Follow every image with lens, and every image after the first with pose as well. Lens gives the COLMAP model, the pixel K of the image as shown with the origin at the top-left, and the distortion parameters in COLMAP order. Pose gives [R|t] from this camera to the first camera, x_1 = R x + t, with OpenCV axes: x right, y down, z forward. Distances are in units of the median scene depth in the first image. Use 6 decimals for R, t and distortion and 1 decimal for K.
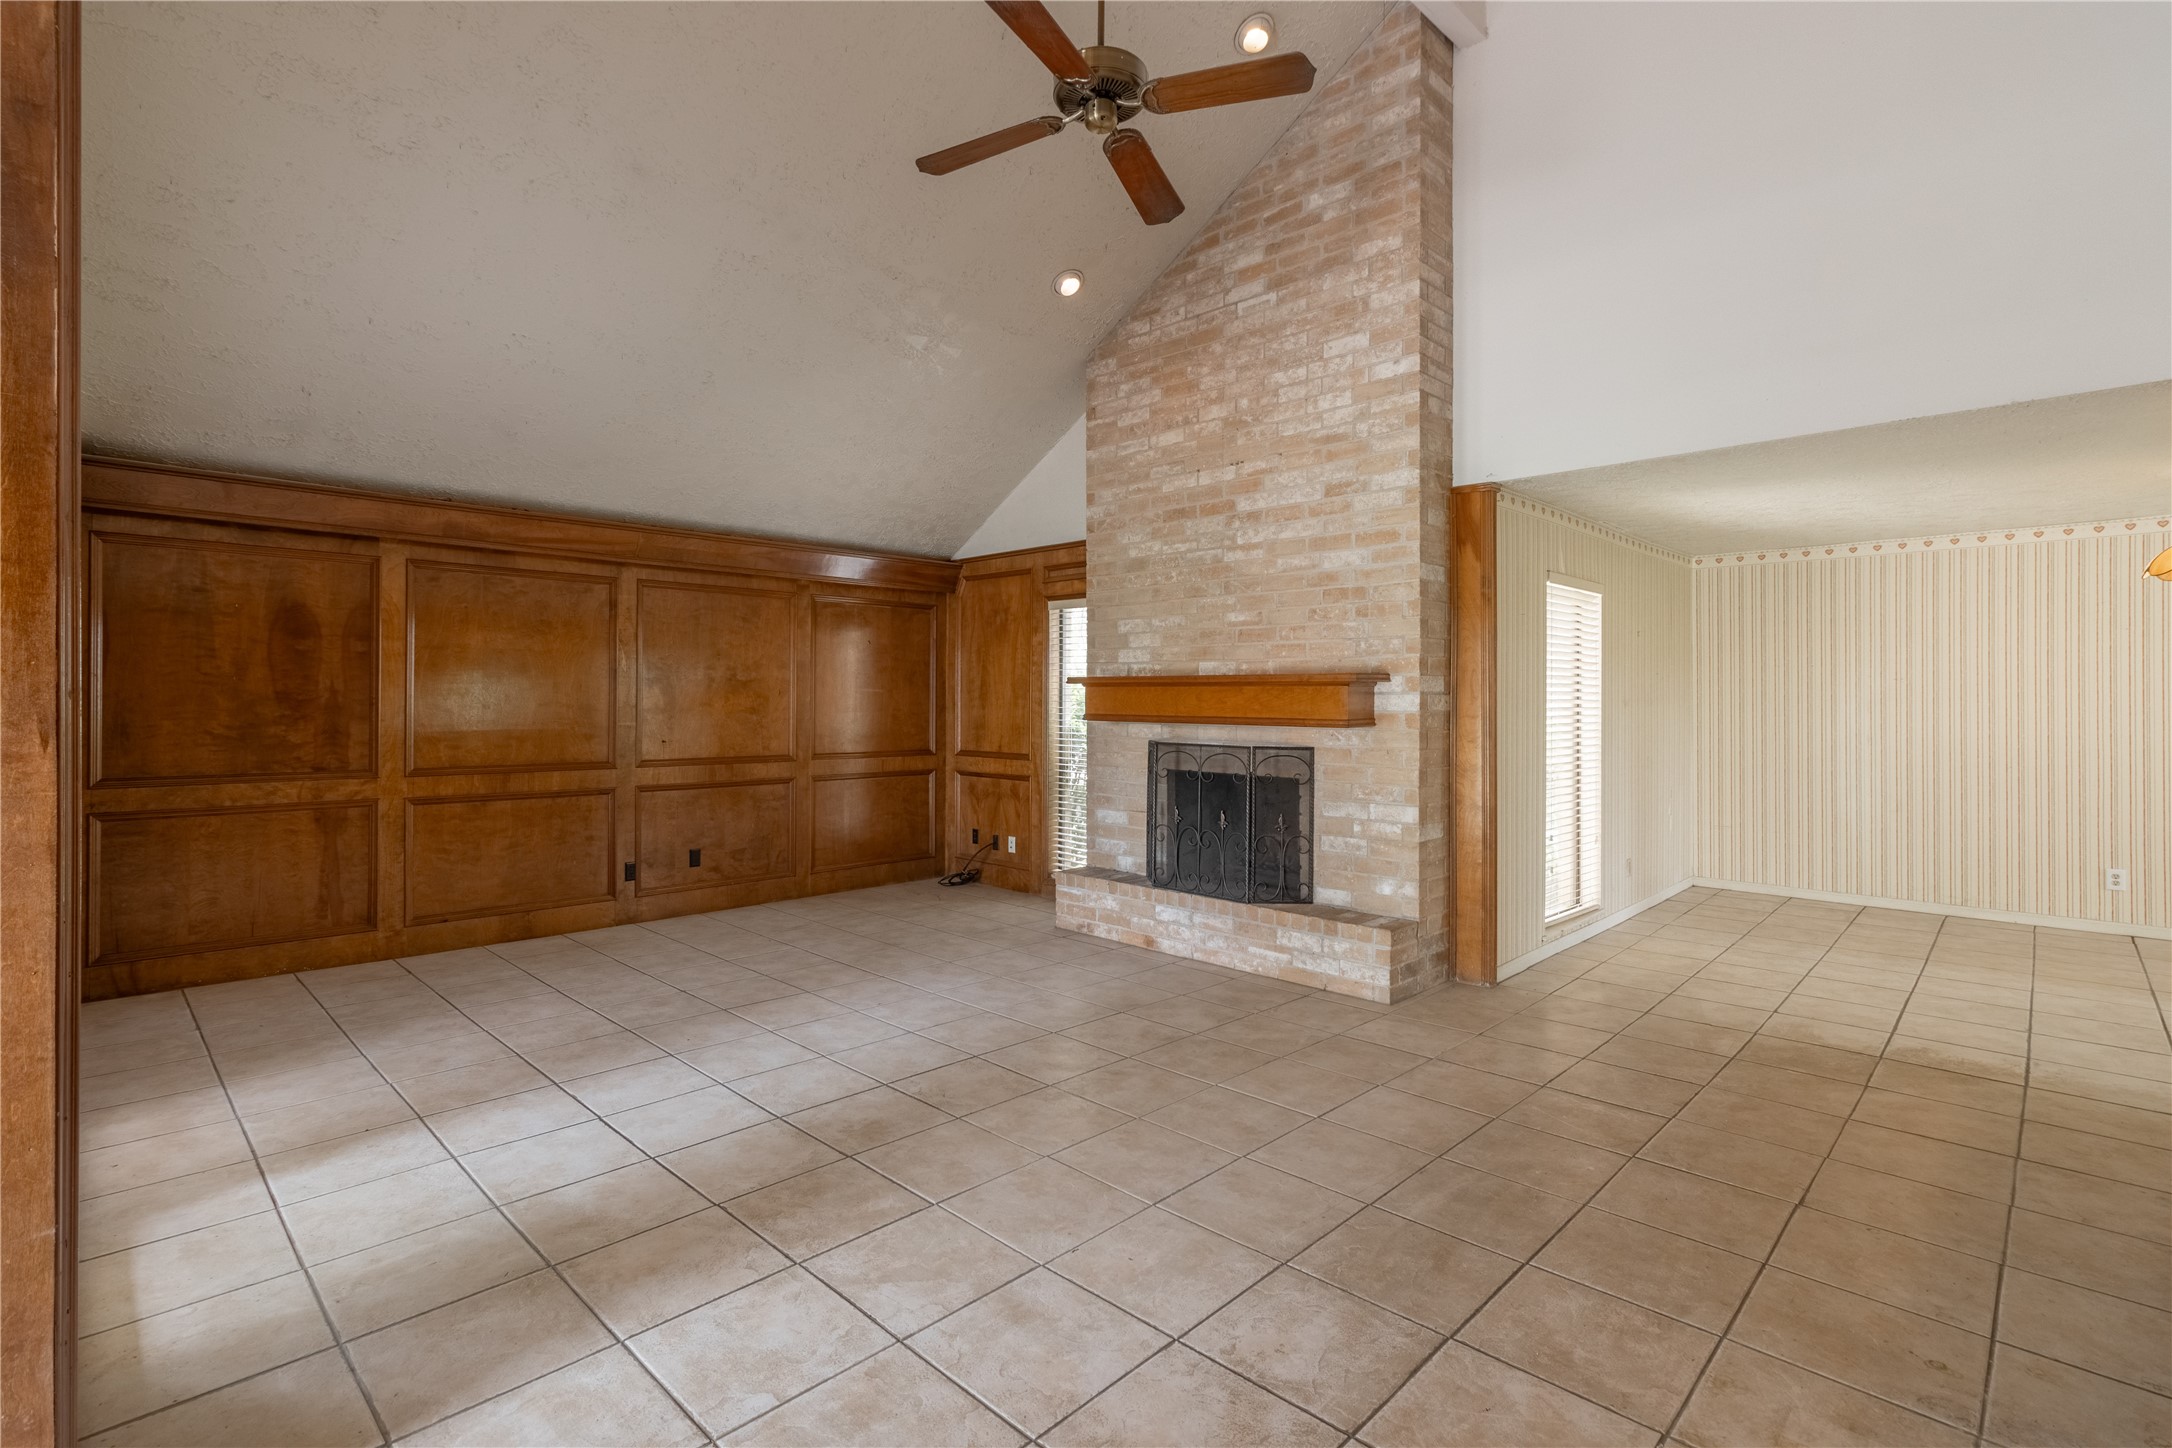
lens RADIAL K [[1024.7, 0, 1089.9], [0, 1024.7, 715.2], [0, 0, 1]] dist [0.000505, 0.000373]
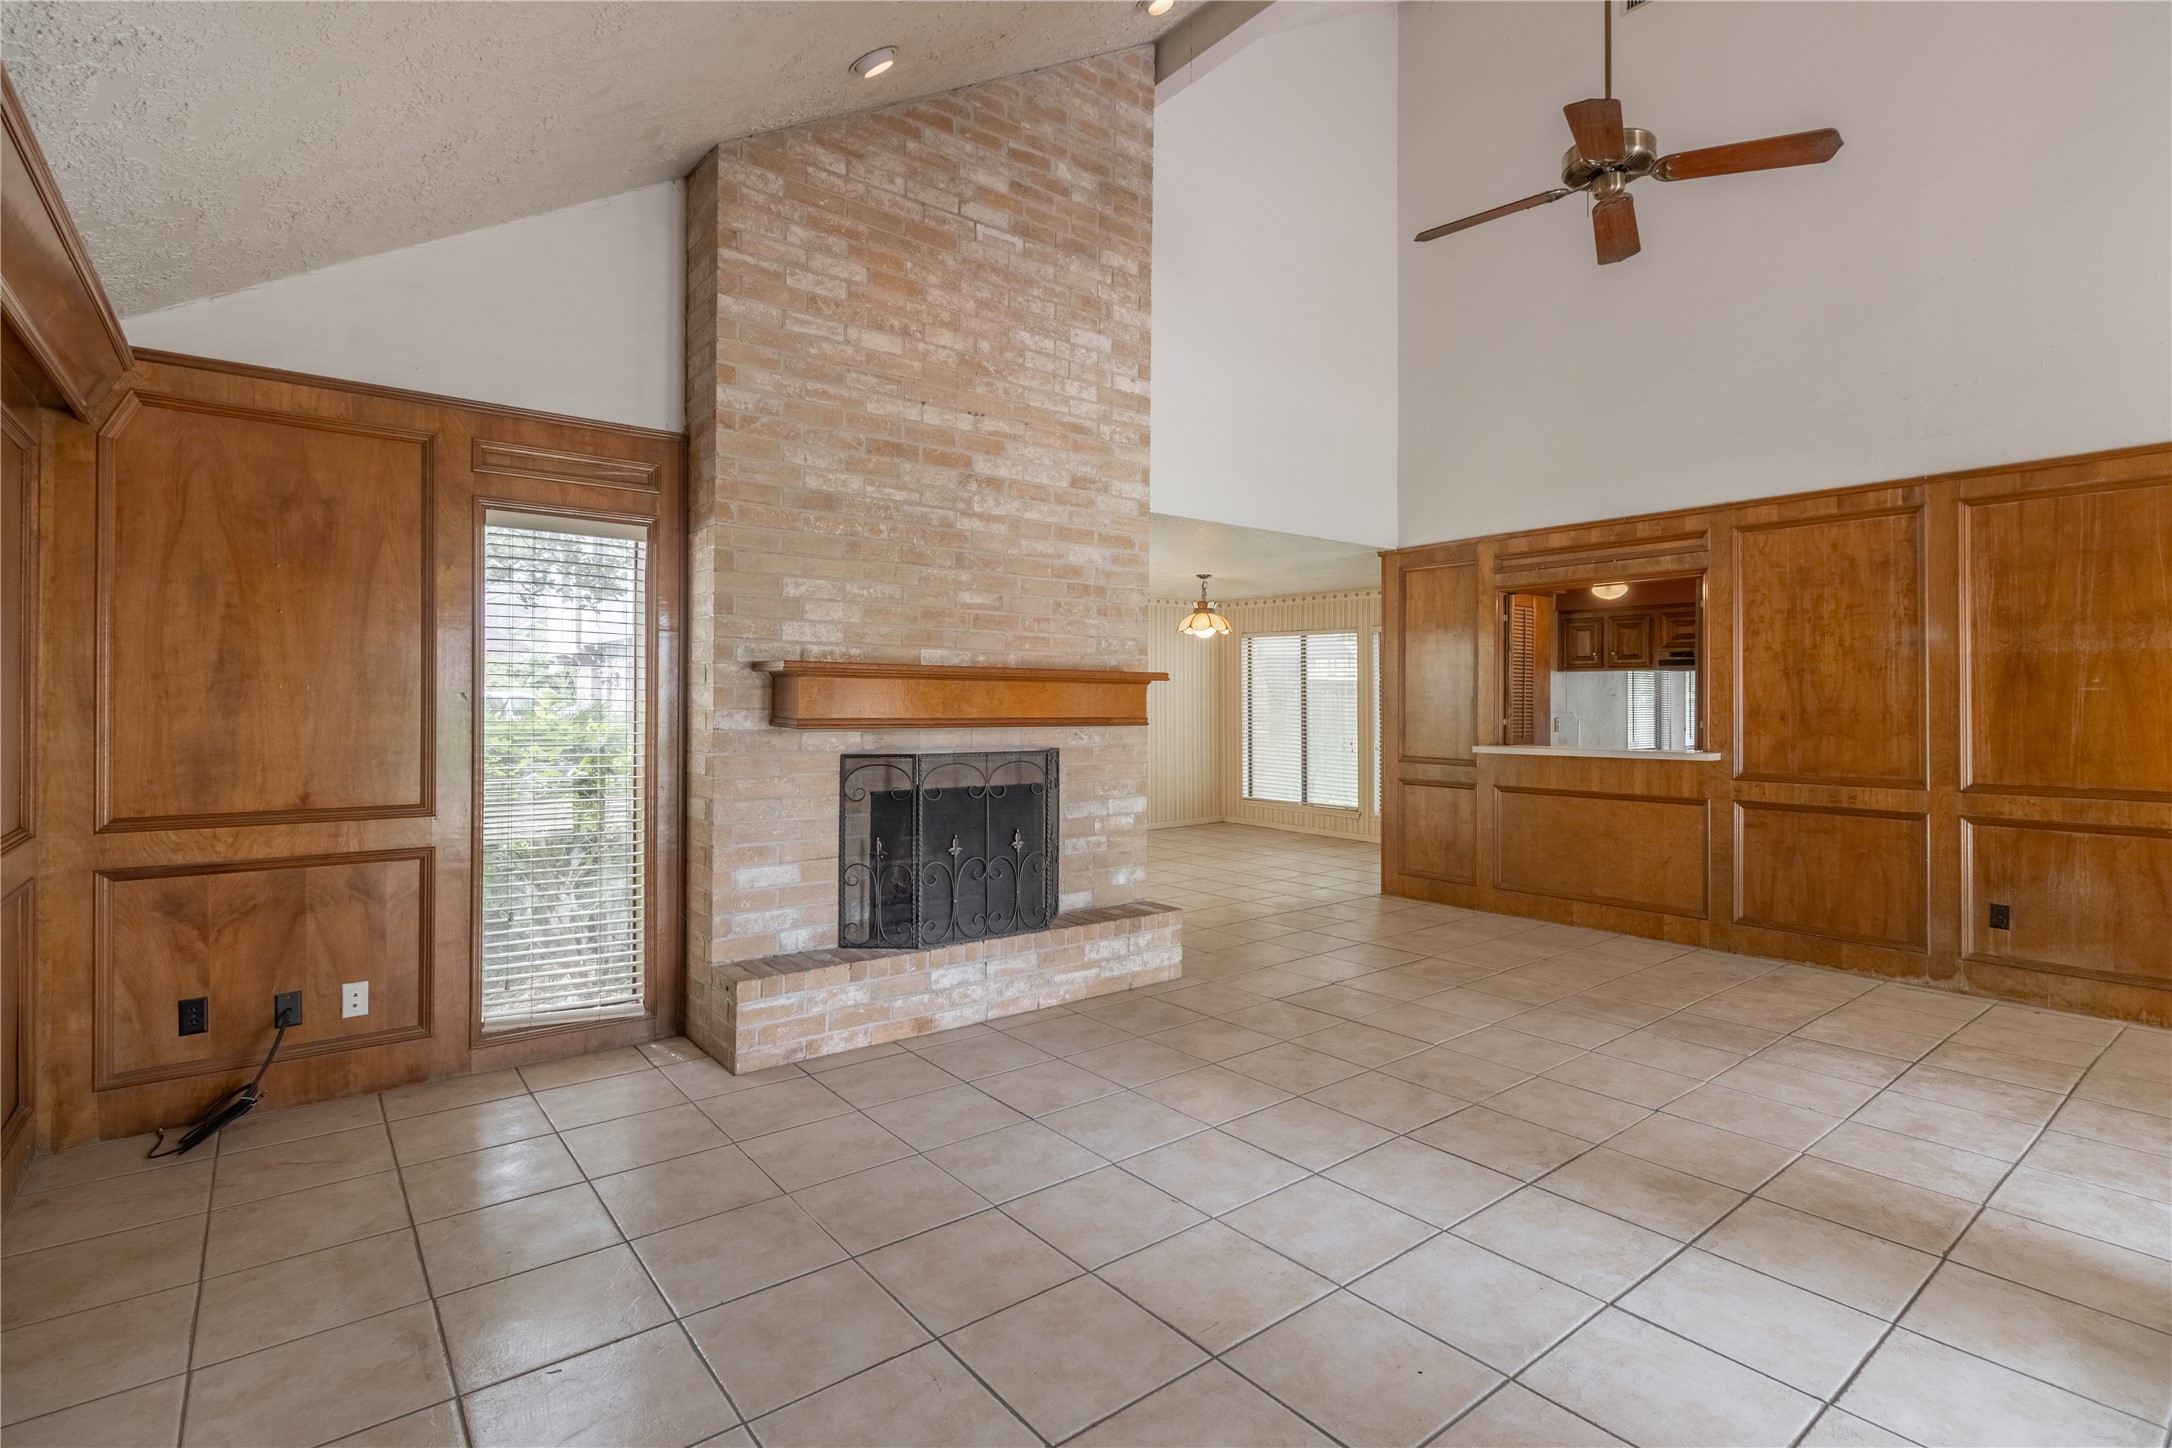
lens RADIAL K [[1024.7, 0, 1075.1], [0, 1024.7, 705.8], [0, 0, 1]] dist [0.000505, 0.000373]
pose [[0.130413, -0.007476, 0.991432, -0.742889], [0.010033, 0.999930, 0.006220, -0.013837], [-0.991409, 0.009136, 0.130479, 0.894773]]
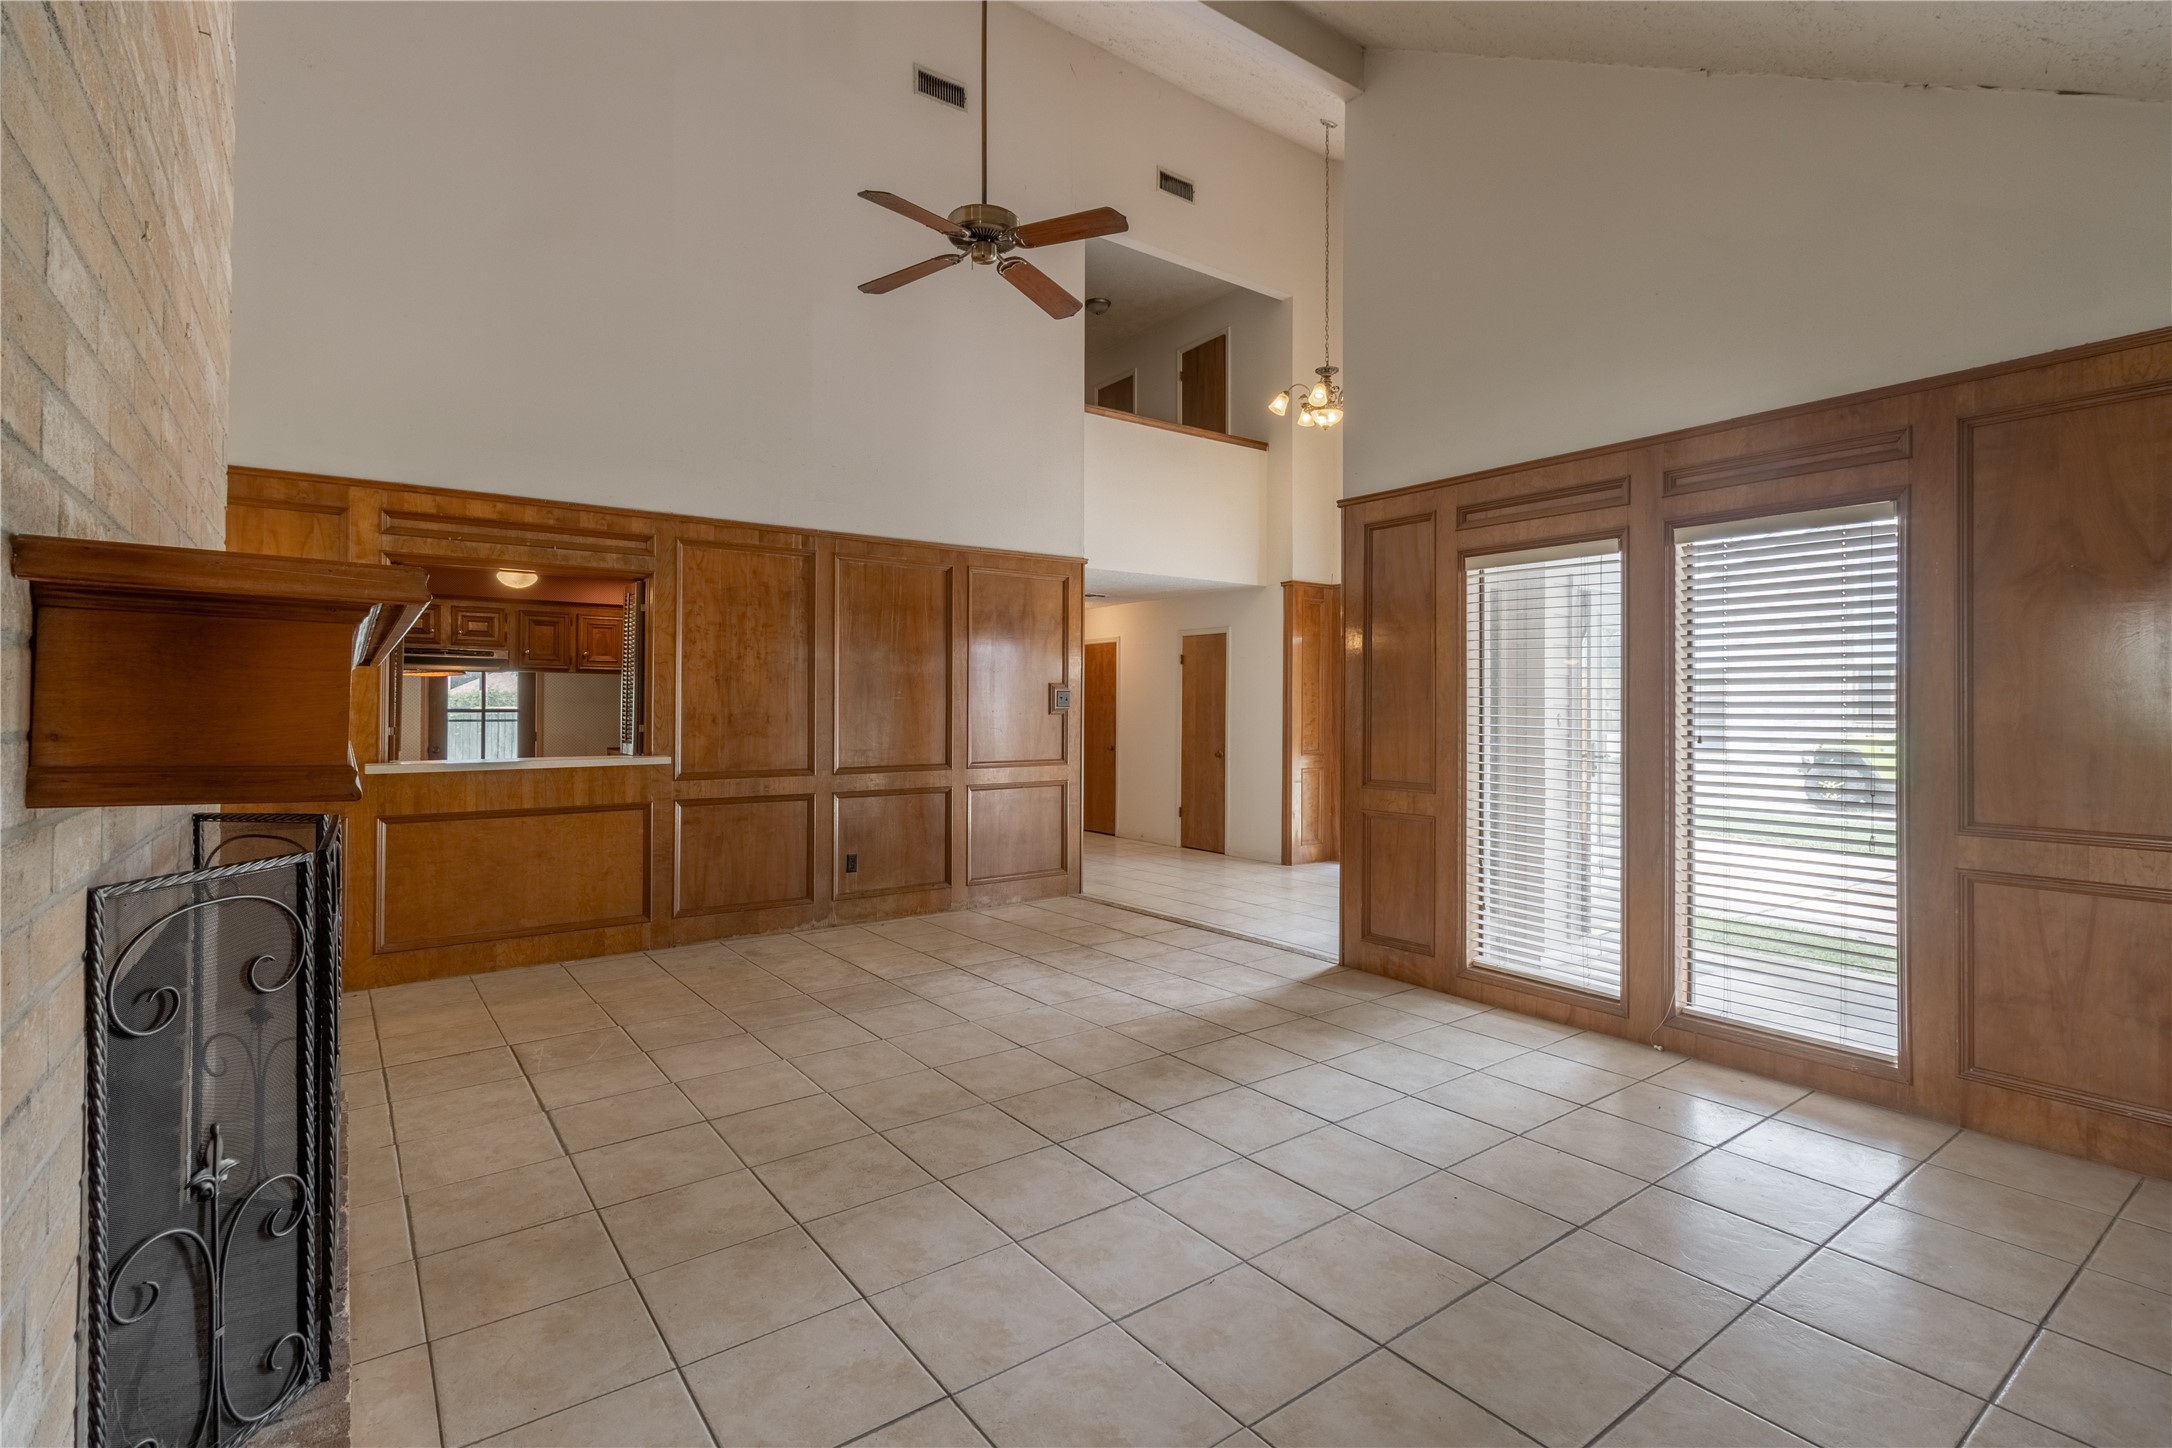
lens RADIAL K [[1024.7, 0, 1101.8], [0, 1024.7, 723.6], [0, 0, 1]] dist [0.000505, 0.000373]
pose [[-0.989250, -0.011166, 0.145806, -0.204318], [-0.007347, 0.999616, 0.026704, -0.018719], [-0.146048, 0.025345, -0.988953, 1.397270]]
